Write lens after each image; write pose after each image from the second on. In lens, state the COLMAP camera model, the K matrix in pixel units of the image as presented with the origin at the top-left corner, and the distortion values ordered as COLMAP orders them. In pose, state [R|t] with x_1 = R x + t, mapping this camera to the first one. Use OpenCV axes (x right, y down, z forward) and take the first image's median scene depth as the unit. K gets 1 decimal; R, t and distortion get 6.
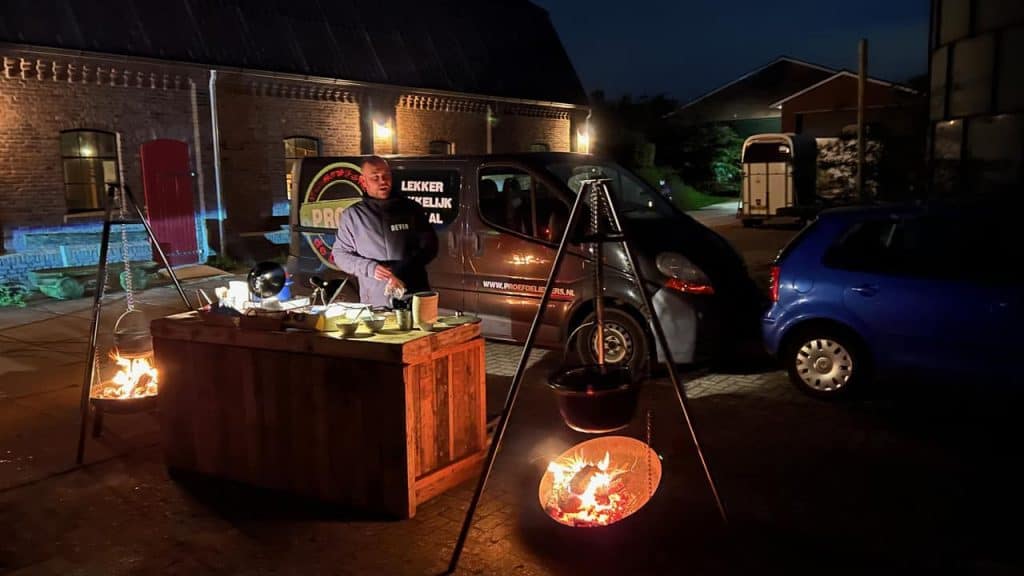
lens RADIAL K [[759.1, 0, 526.6], [0, 759.1, 284.8], [0, 0, 1]] dist [0.046494, -0.068945]
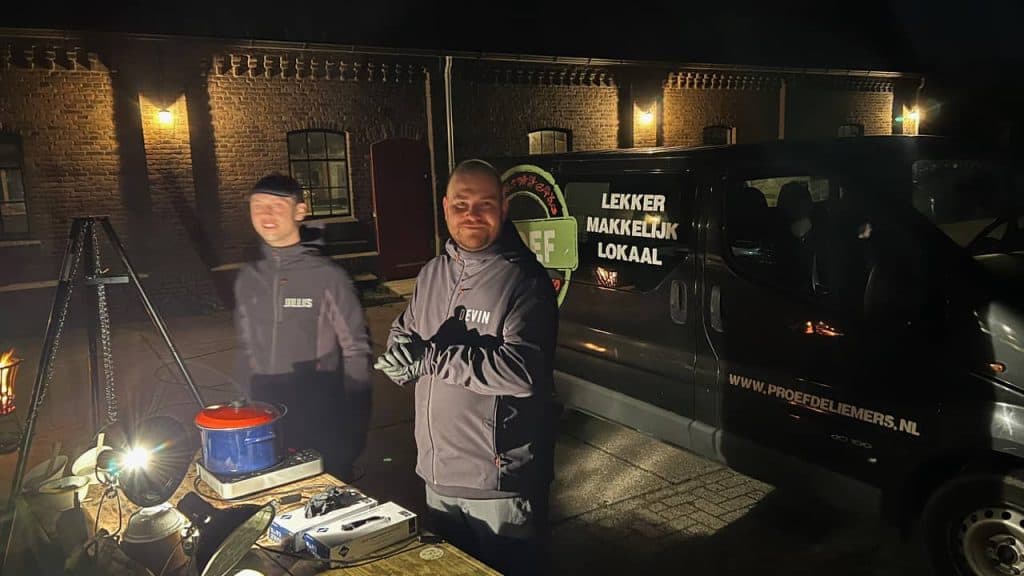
lens RADIAL K [[759.1, 0, 526.6], [0, 759.1, 284.8], [0, 0, 1]] dist [0.046494, -0.068945]
pose [[0.929002, 0.037117, -0.368210, 0.006081], [-0.031778, 0.999284, 0.020555, -0.042773], [0.368709, -0.007395, 0.929516, 0.235268]]
